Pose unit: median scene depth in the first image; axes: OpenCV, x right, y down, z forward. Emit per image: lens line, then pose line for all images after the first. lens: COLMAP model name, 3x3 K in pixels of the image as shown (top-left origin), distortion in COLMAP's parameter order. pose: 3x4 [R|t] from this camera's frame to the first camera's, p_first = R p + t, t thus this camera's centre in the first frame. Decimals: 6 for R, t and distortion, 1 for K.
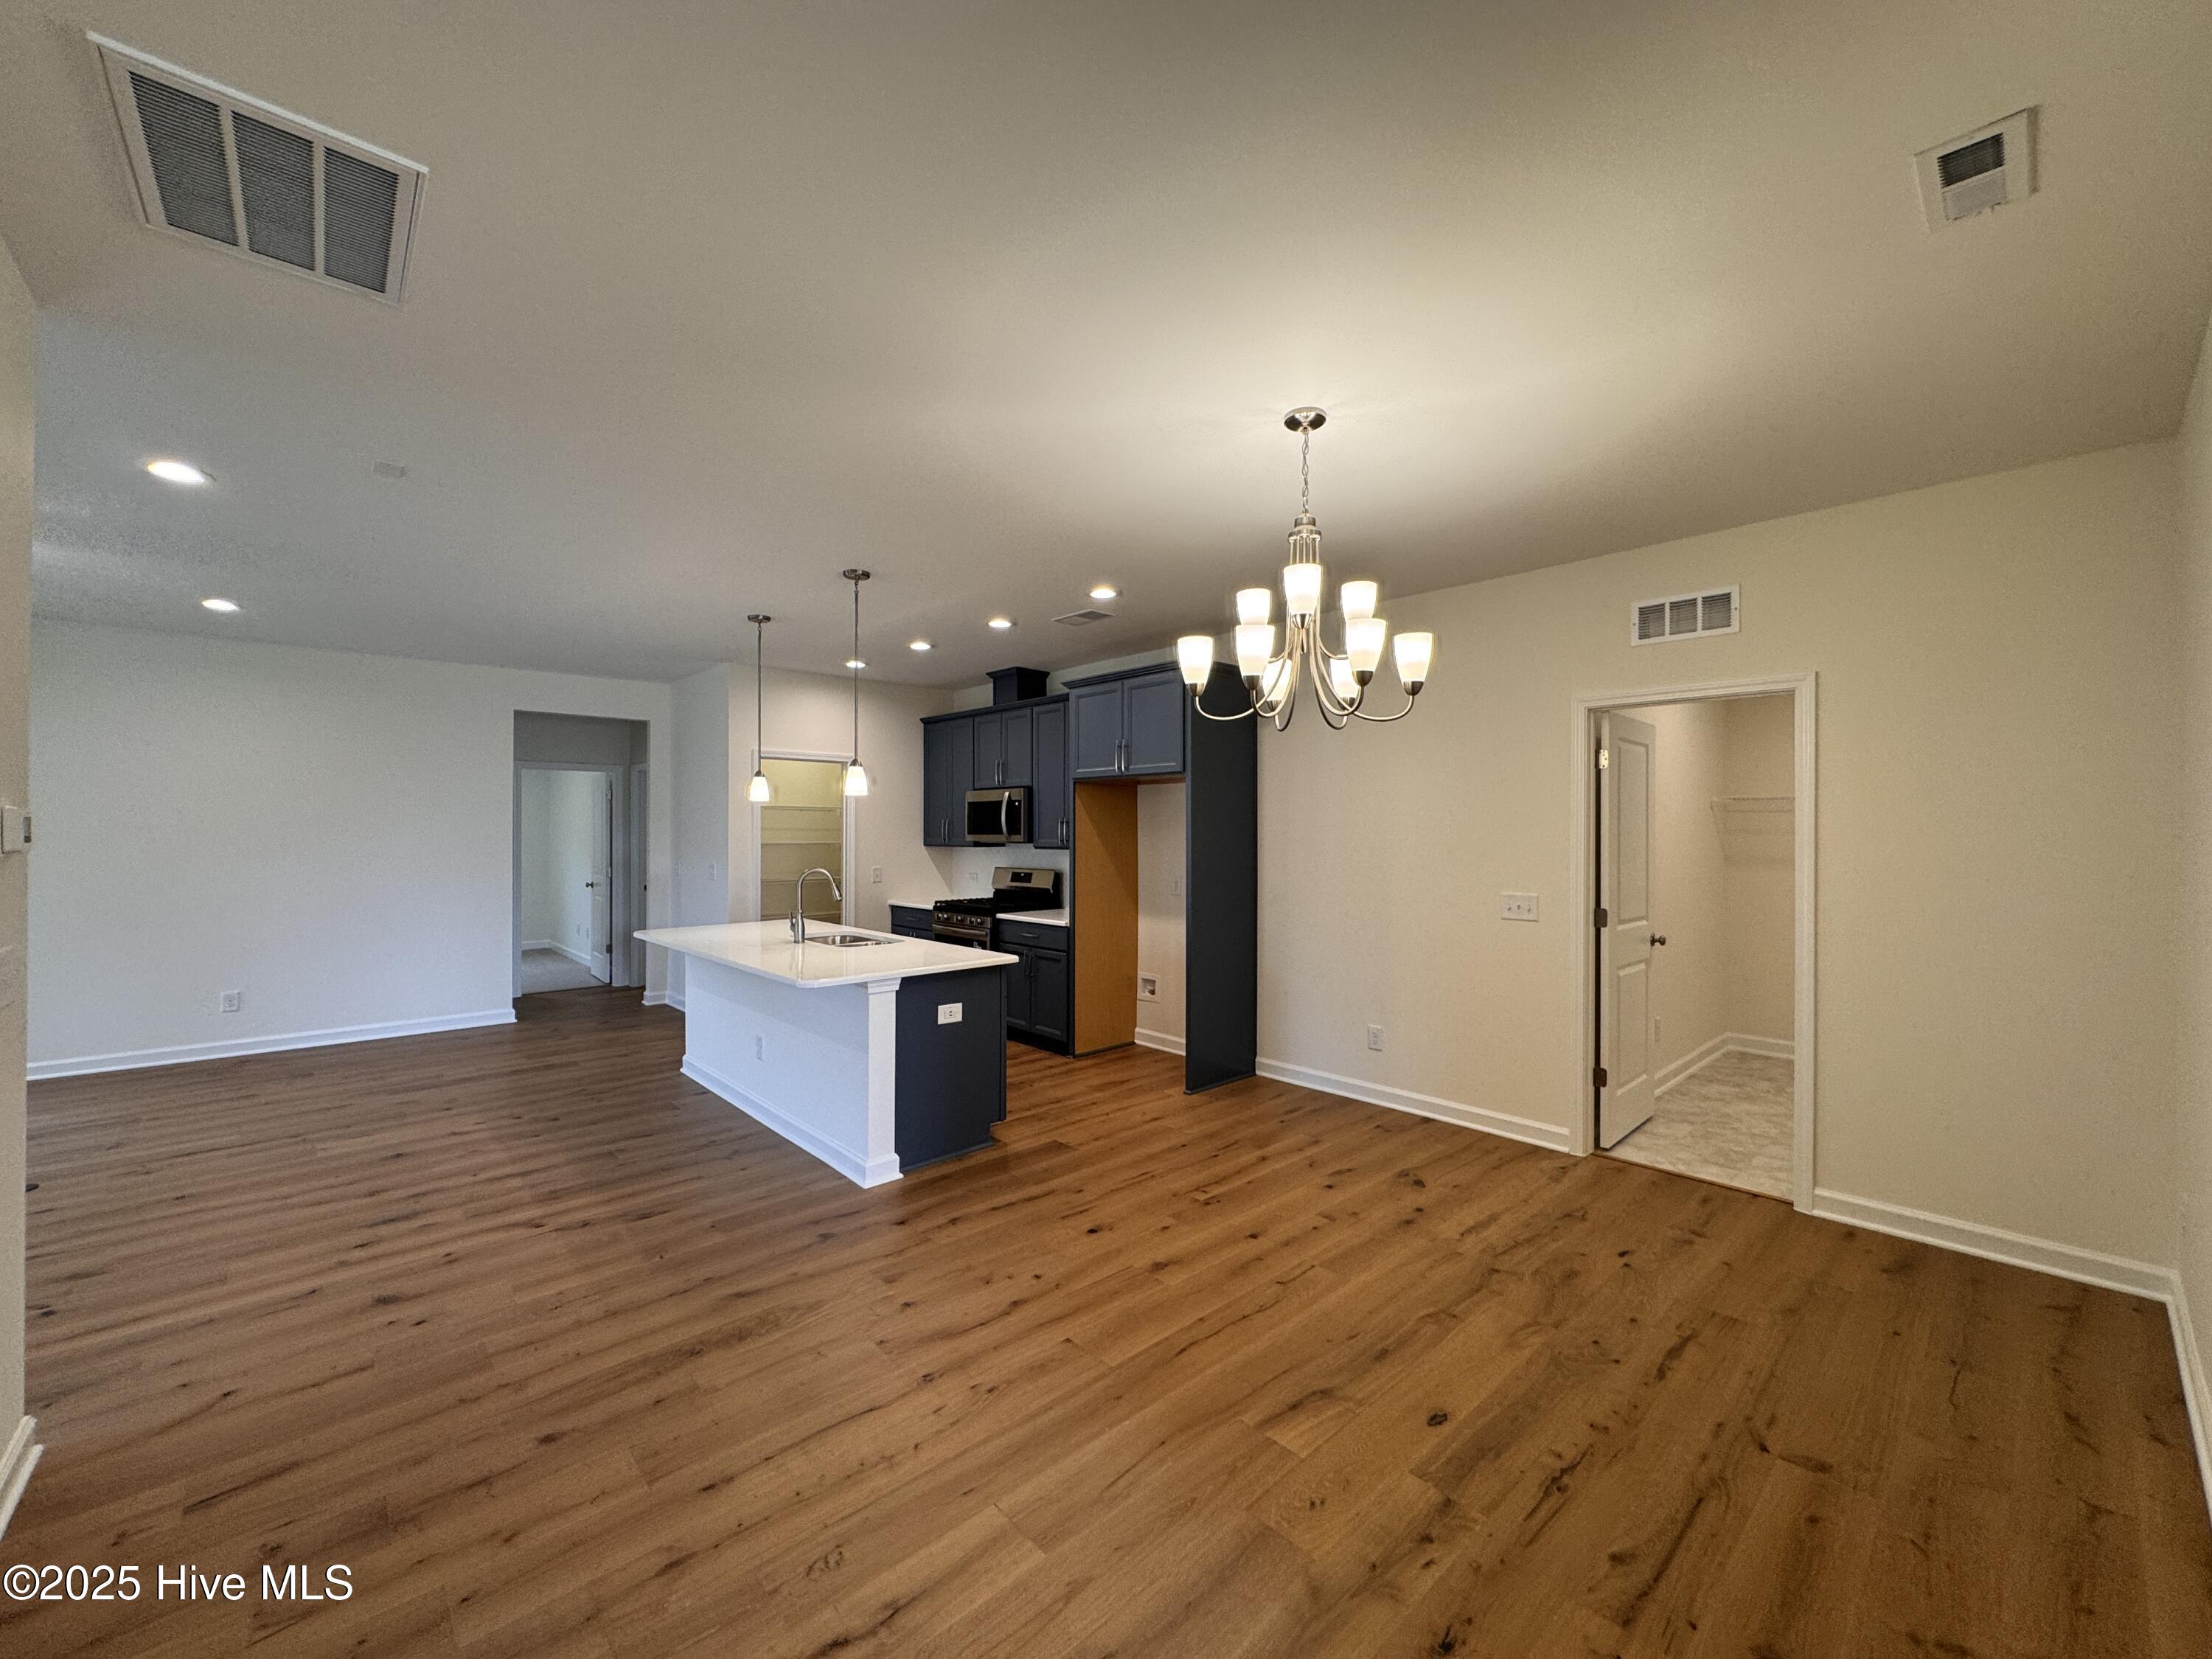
lens RADIAL K [[881.1, 0, 1106.0], [0, 881.1, 829.5], [0, 0, 1]] dist [-0.001124, -0.000083]
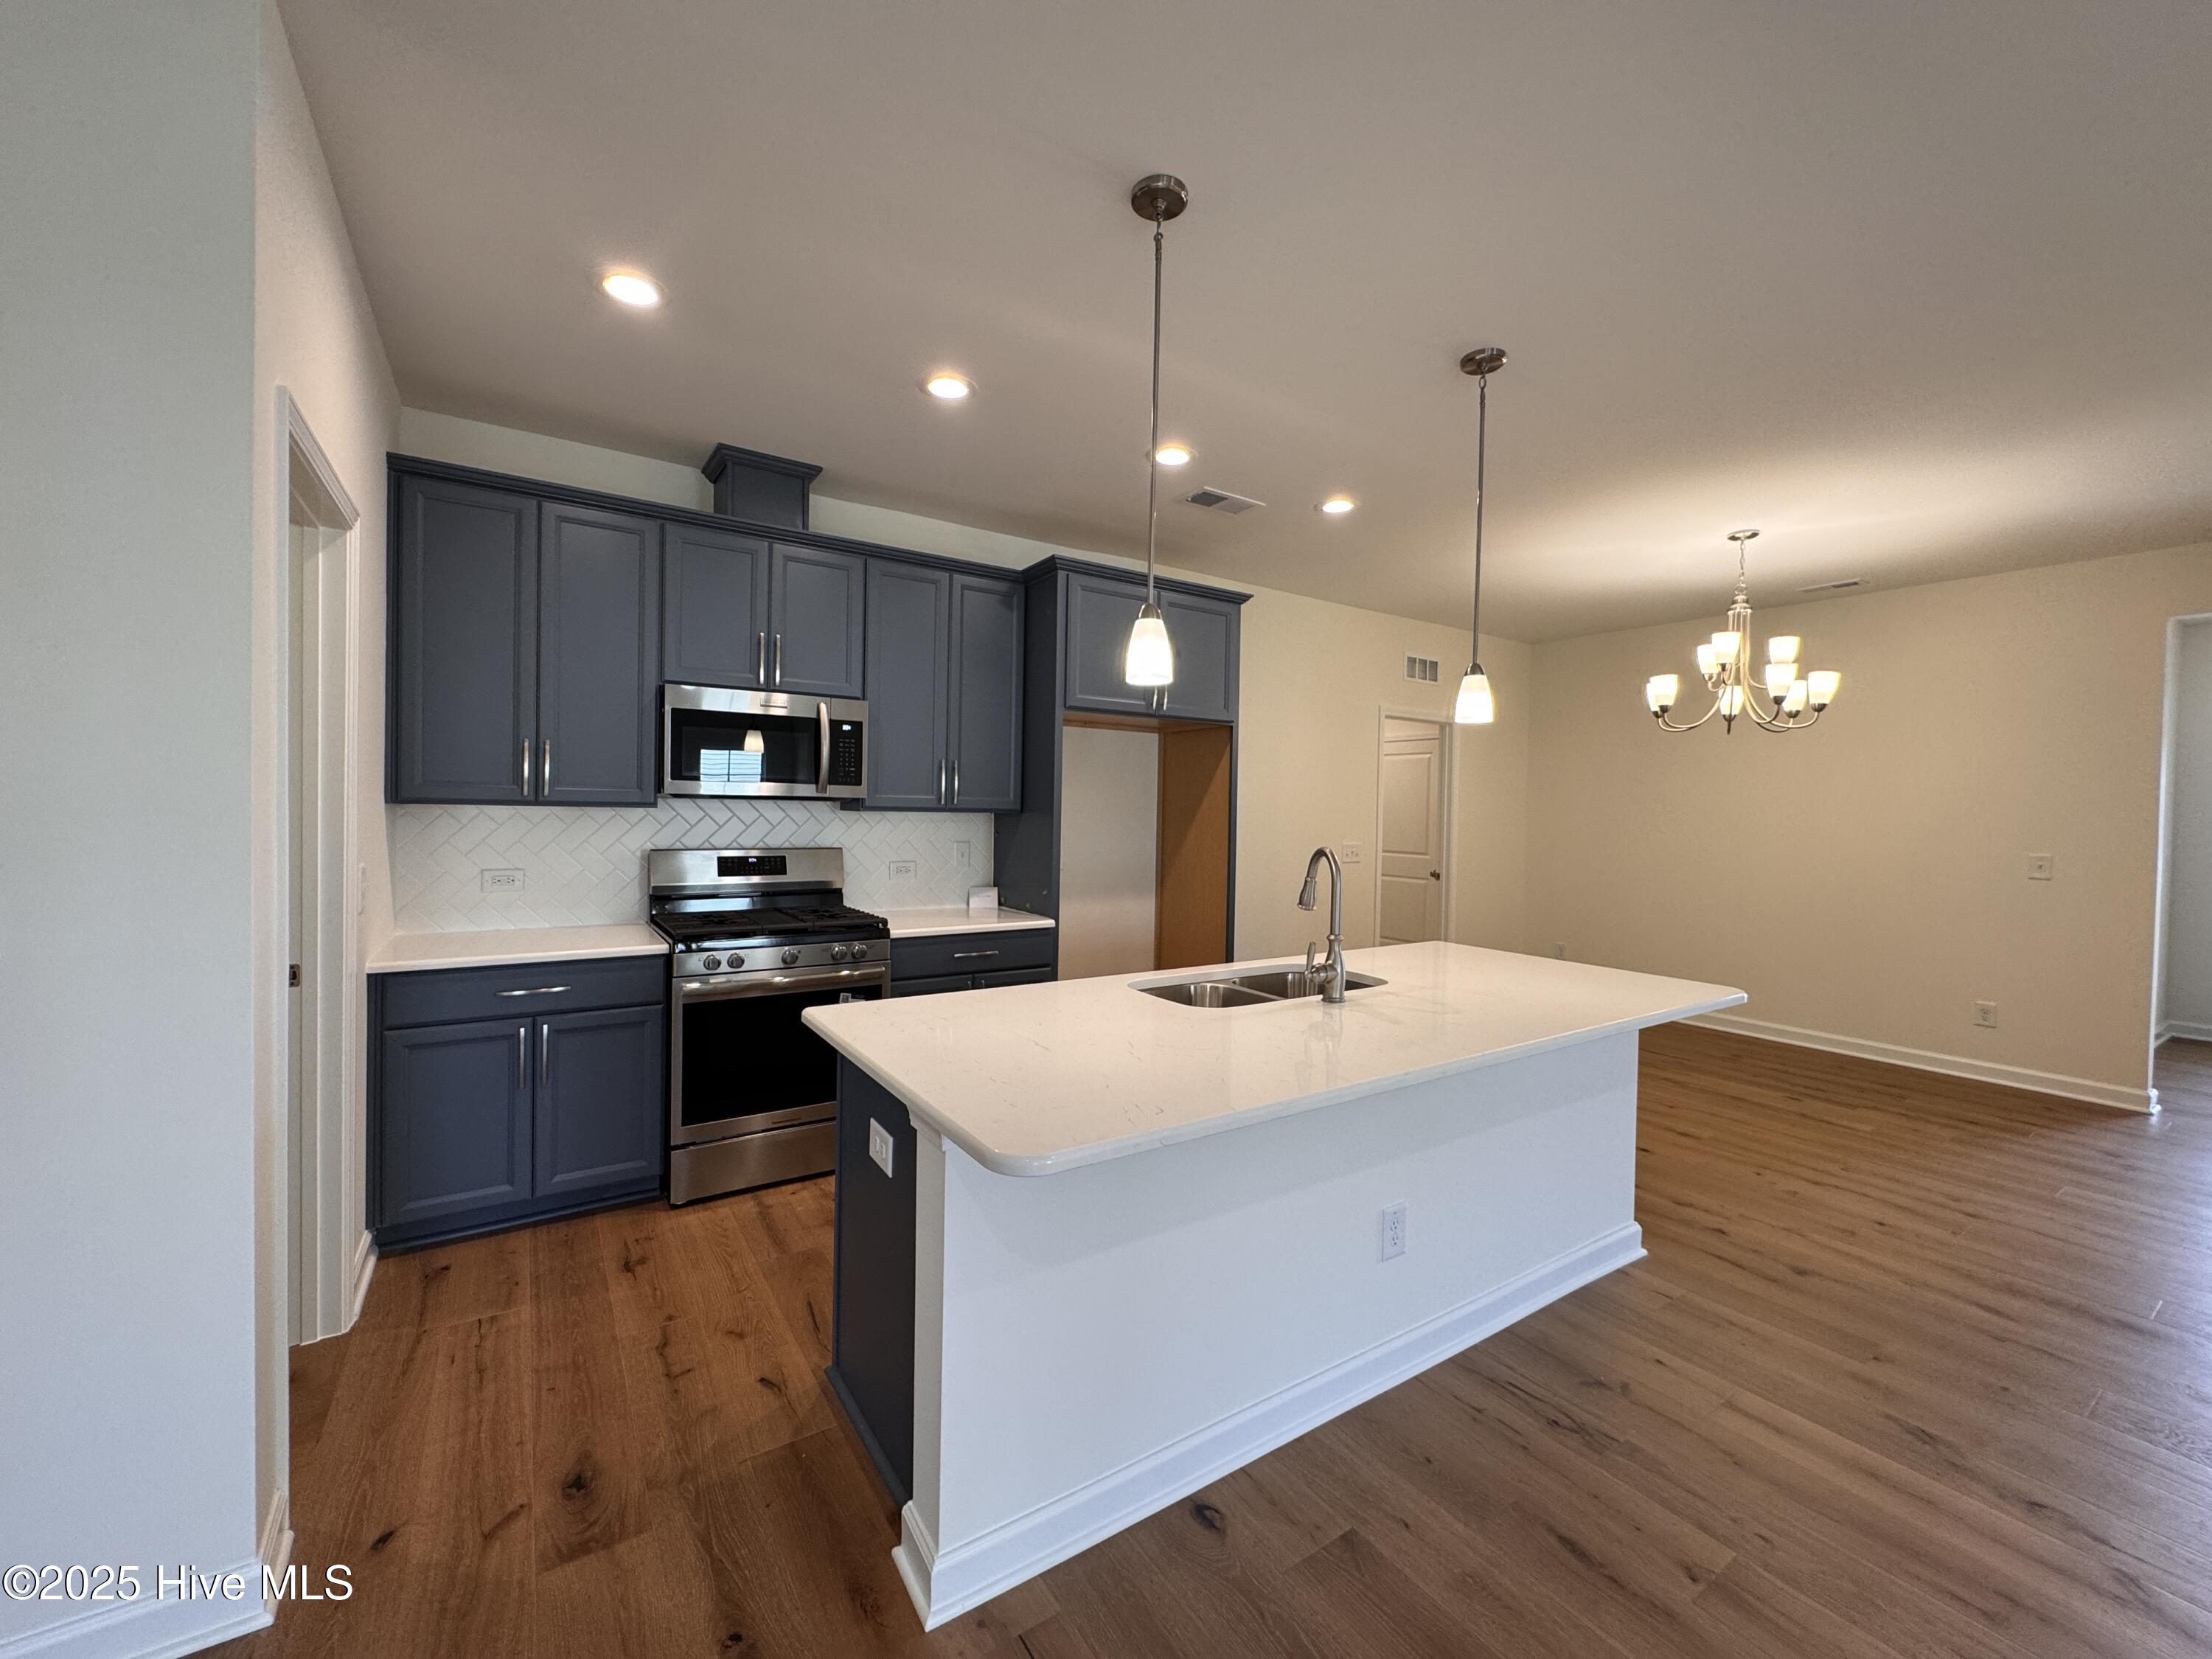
lens RADIAL K [[881.1, 0, 1106.0], [0, 881.1, 829.5], [0, 0, 1]] dist [-0.001124, -0.000083]
pose [[0.155233, -0.021512, 0.987644, -1.044132], [-0.018399, 0.999527, 0.024662, 0.028538], [-0.987706, -0.022000, 0.154764, 1.292479]]
